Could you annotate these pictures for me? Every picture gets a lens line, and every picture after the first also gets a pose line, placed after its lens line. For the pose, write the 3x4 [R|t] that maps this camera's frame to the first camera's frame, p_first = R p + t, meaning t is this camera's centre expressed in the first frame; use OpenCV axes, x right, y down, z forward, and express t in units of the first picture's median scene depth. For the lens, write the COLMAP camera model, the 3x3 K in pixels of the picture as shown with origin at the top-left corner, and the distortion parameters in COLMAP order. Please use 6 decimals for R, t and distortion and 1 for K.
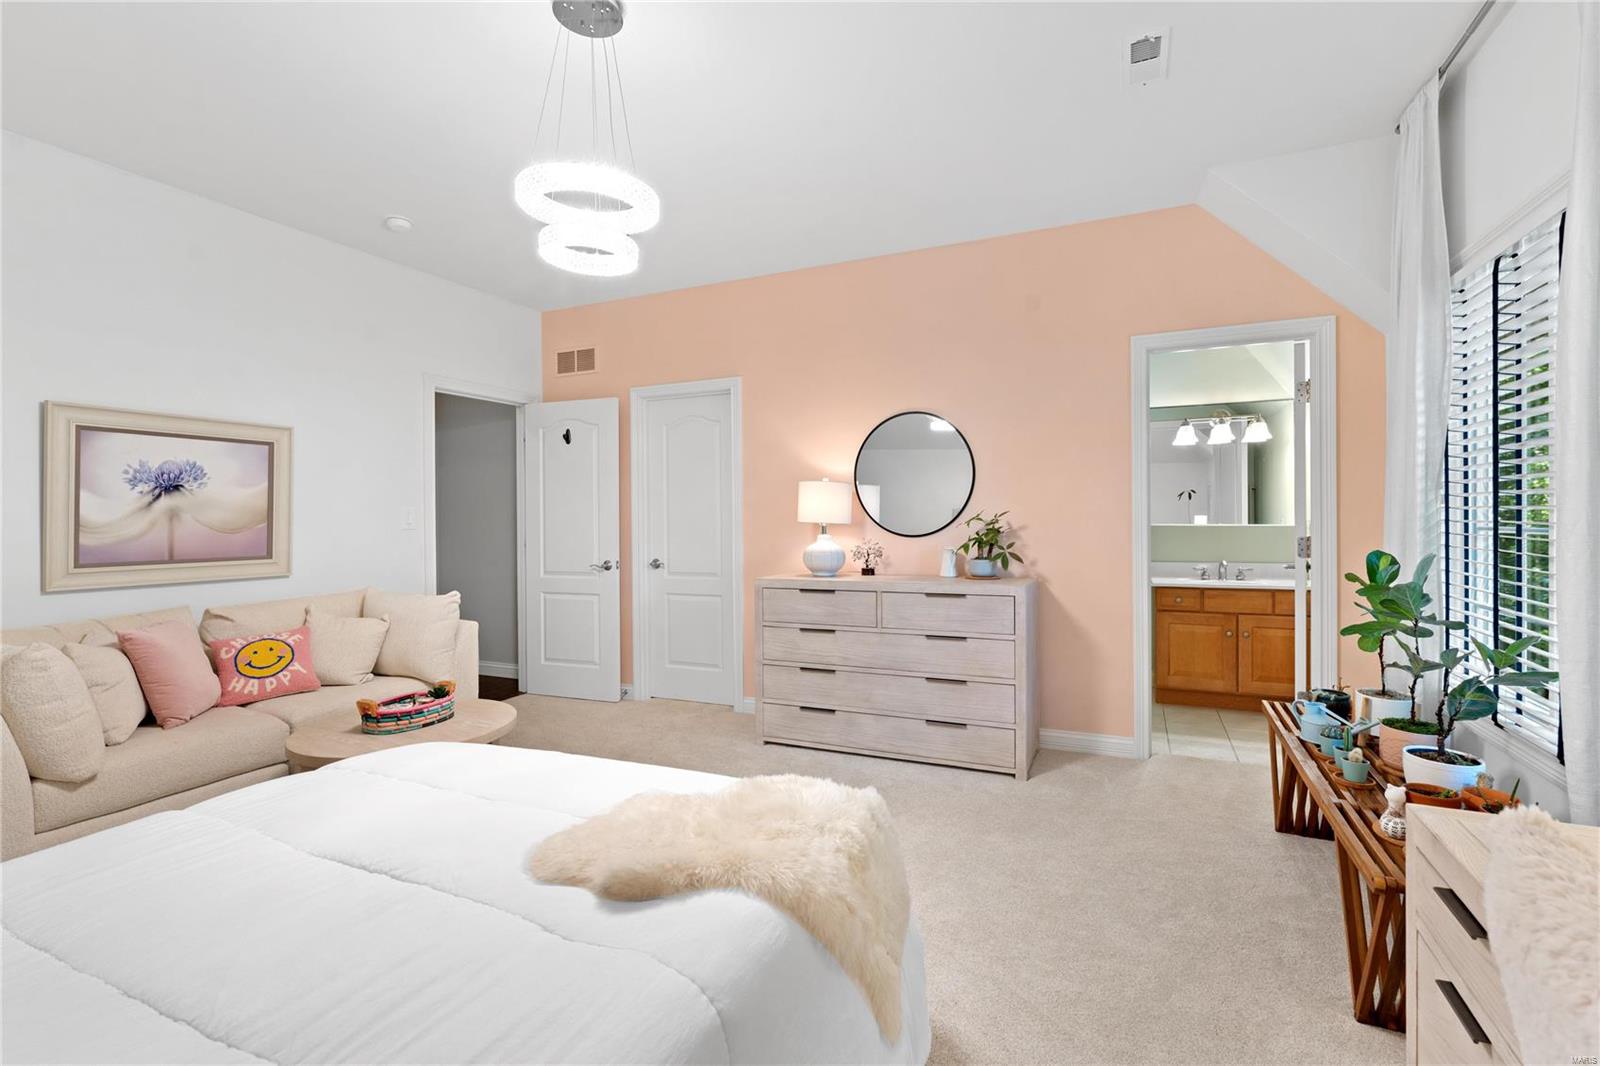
lens RADIAL K [[701.8, 0, 799.3], [0, 701.8, 536.2], [0, 0, 1]] dist [-0.000999, -0.000236]
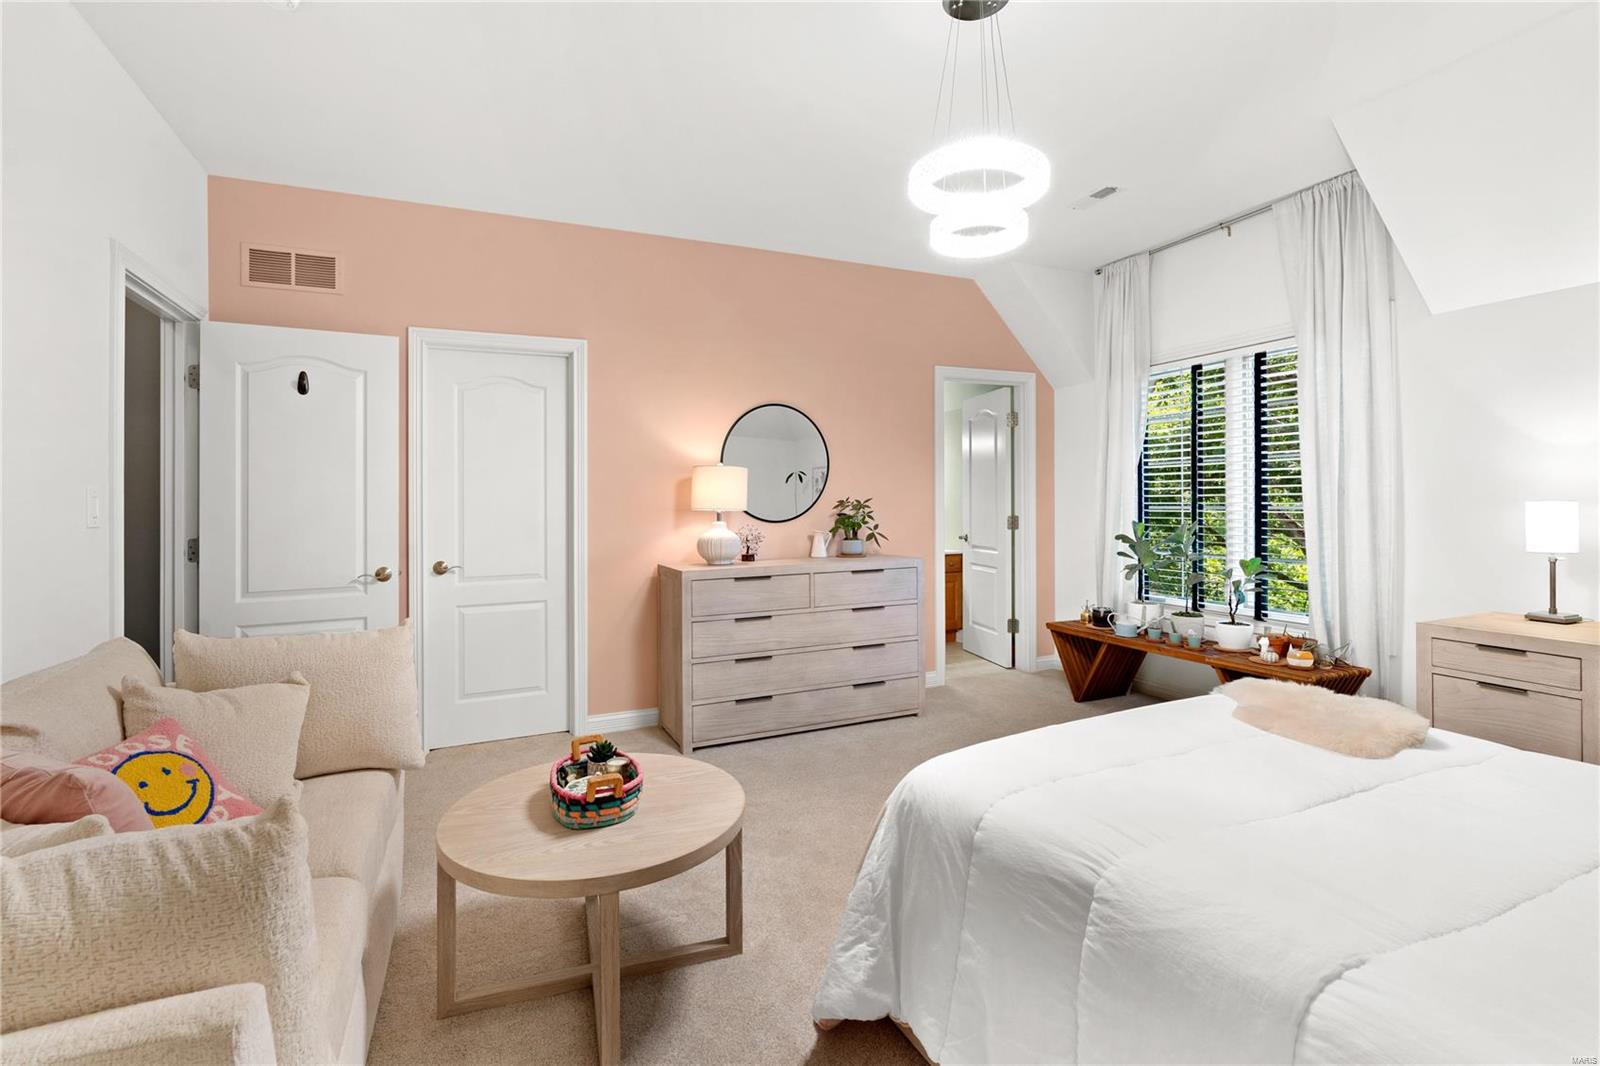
lens RADIAL K [[707.5, 0, 799.8], [0, 707.5, 528.4], [0, 0, 1]] dist [-0.003128, -0.000210]
pose [[0.683517, -0.026917, 0.729438, -0.628625], [0.028345, 0.999545, 0.010325, -0.000184], [-0.729384, 0.013619, 0.683969, 0.264956]]
